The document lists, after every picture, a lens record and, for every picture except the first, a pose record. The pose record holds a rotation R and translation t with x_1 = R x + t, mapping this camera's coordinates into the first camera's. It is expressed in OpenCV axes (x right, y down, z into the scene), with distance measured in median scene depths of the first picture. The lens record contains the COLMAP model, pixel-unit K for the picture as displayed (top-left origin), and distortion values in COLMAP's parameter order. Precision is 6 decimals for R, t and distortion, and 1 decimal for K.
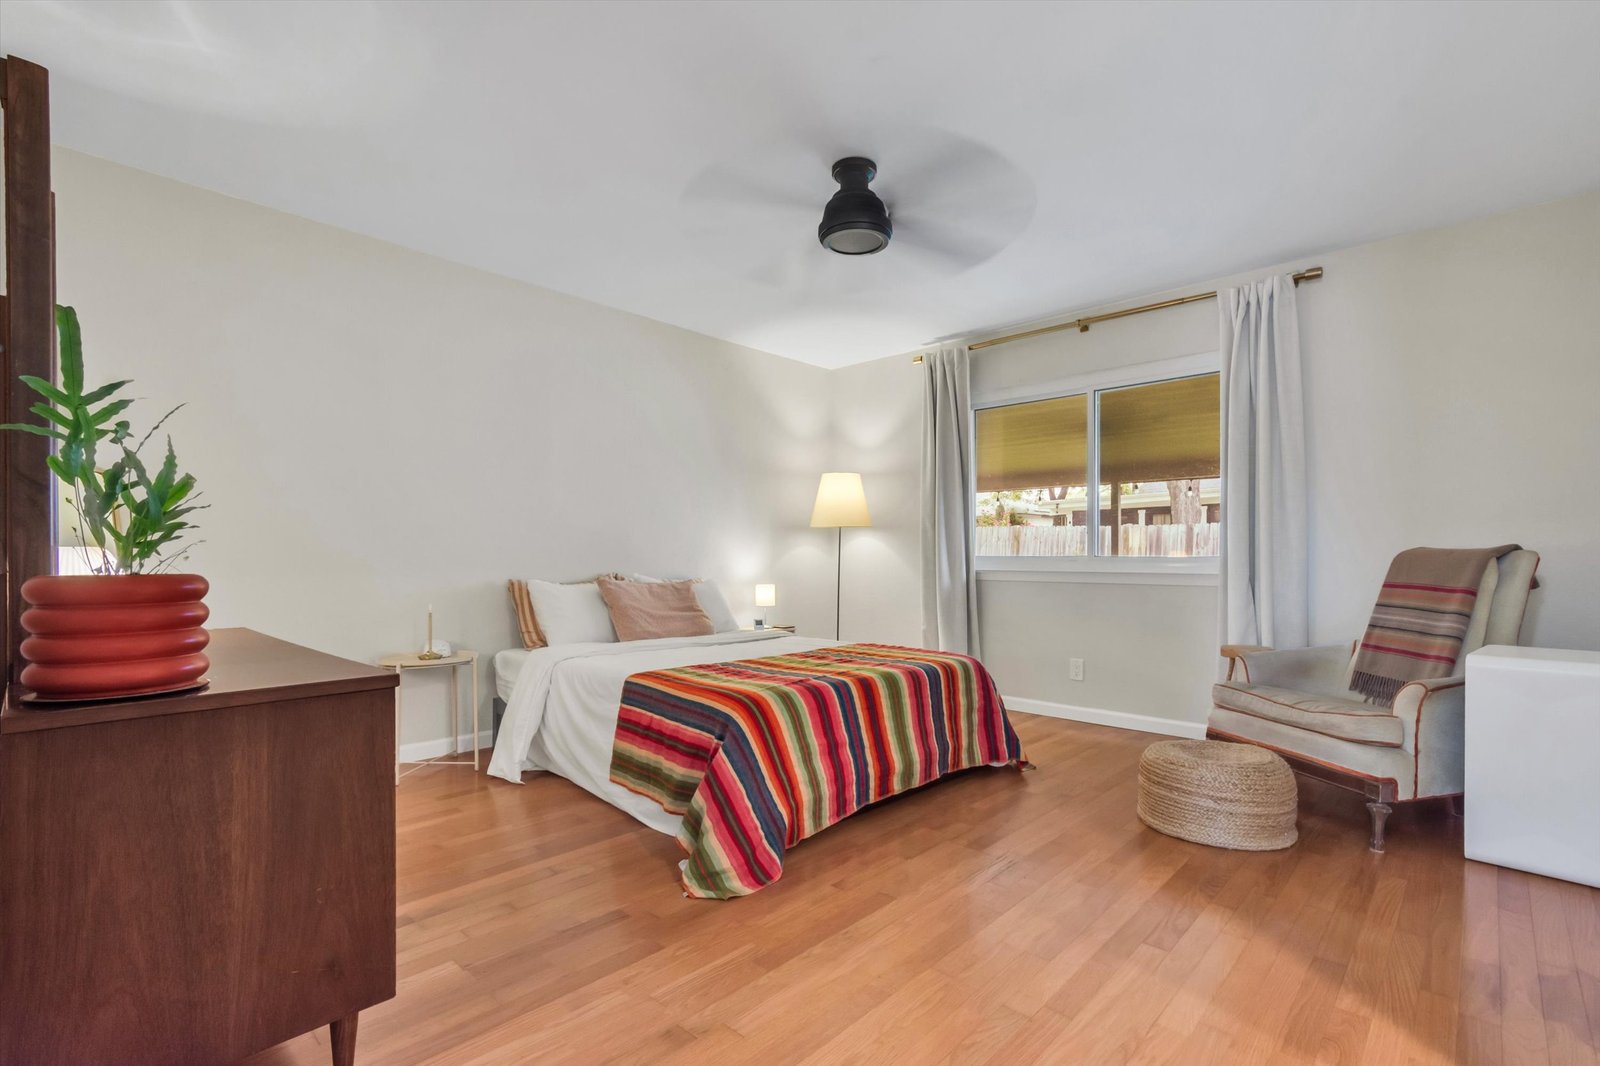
lens RADIAL K [[725.9, 0, 820.8], [0, 725.9, 540.2], [0, 0, 1]] dist [-0.000705, 0.000208]
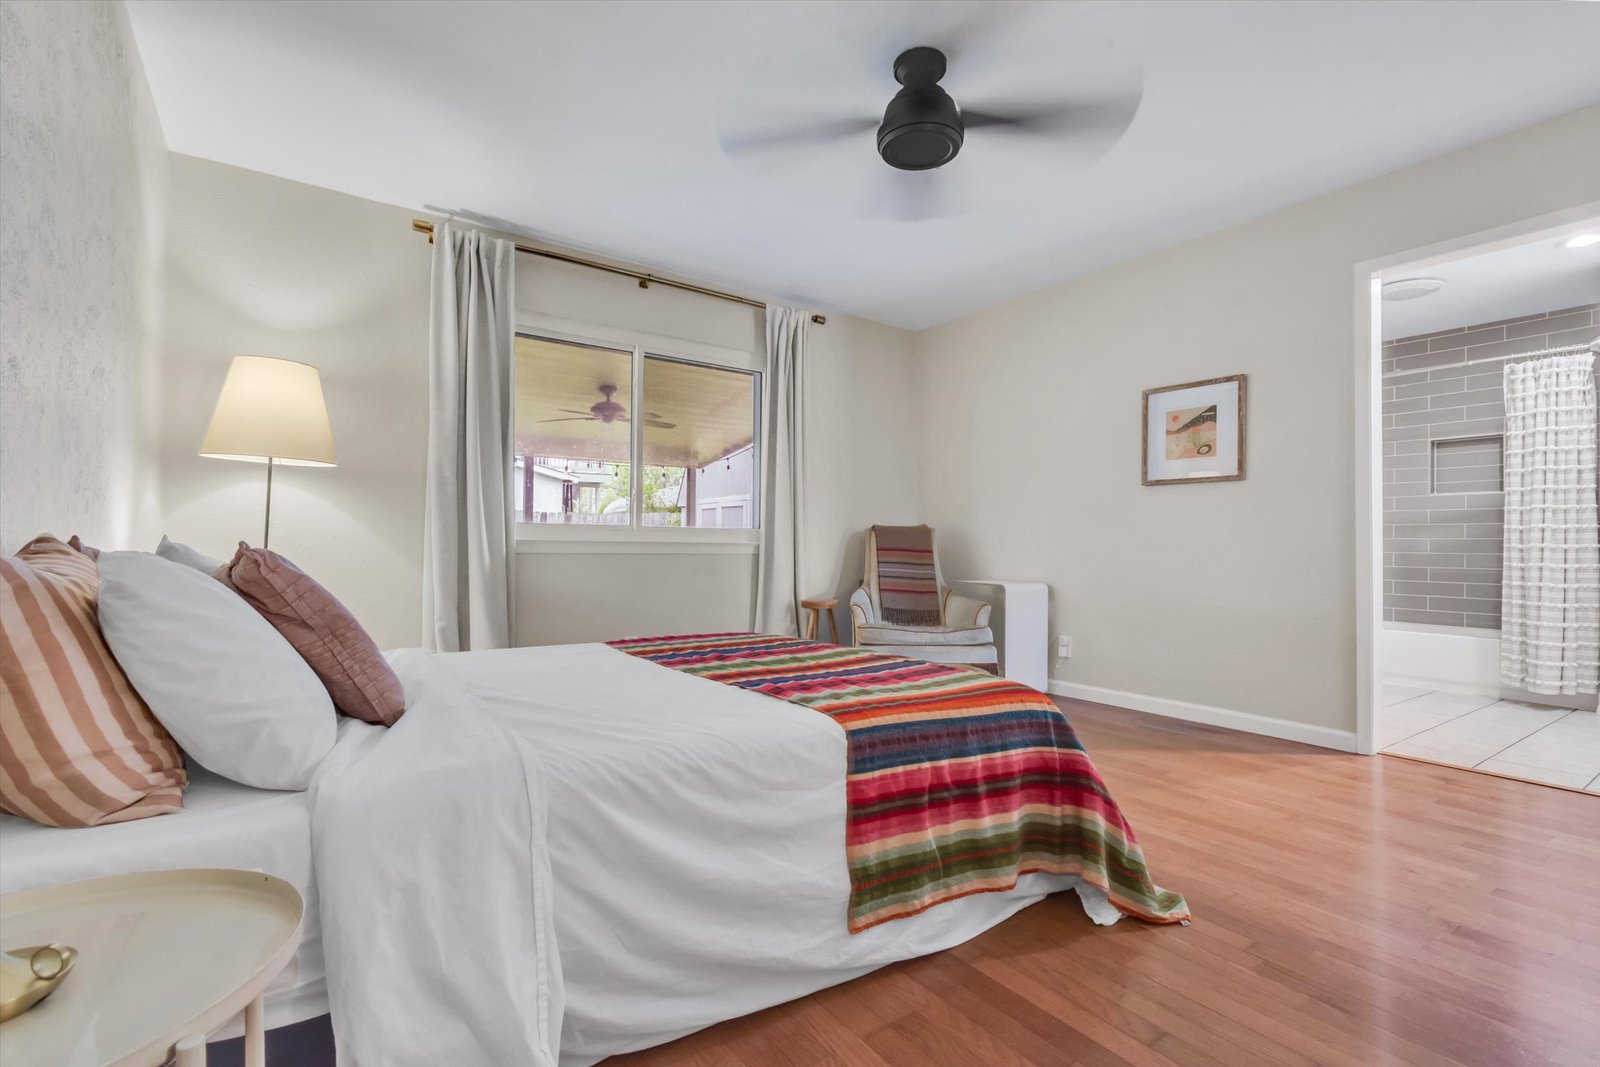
lens RADIAL K [[726.1, 0, 793.5], [0, 726.1, 534.4], [0, 0, 1]] dist [-0.000740, -0.001419]
pose [[0.226824, 0.017008, 0.973787, -0.793092], [-0.031289, 0.999459, -0.010168, 0.057142], [-0.973433, -0.028163, 0.227233, 0.922172]]
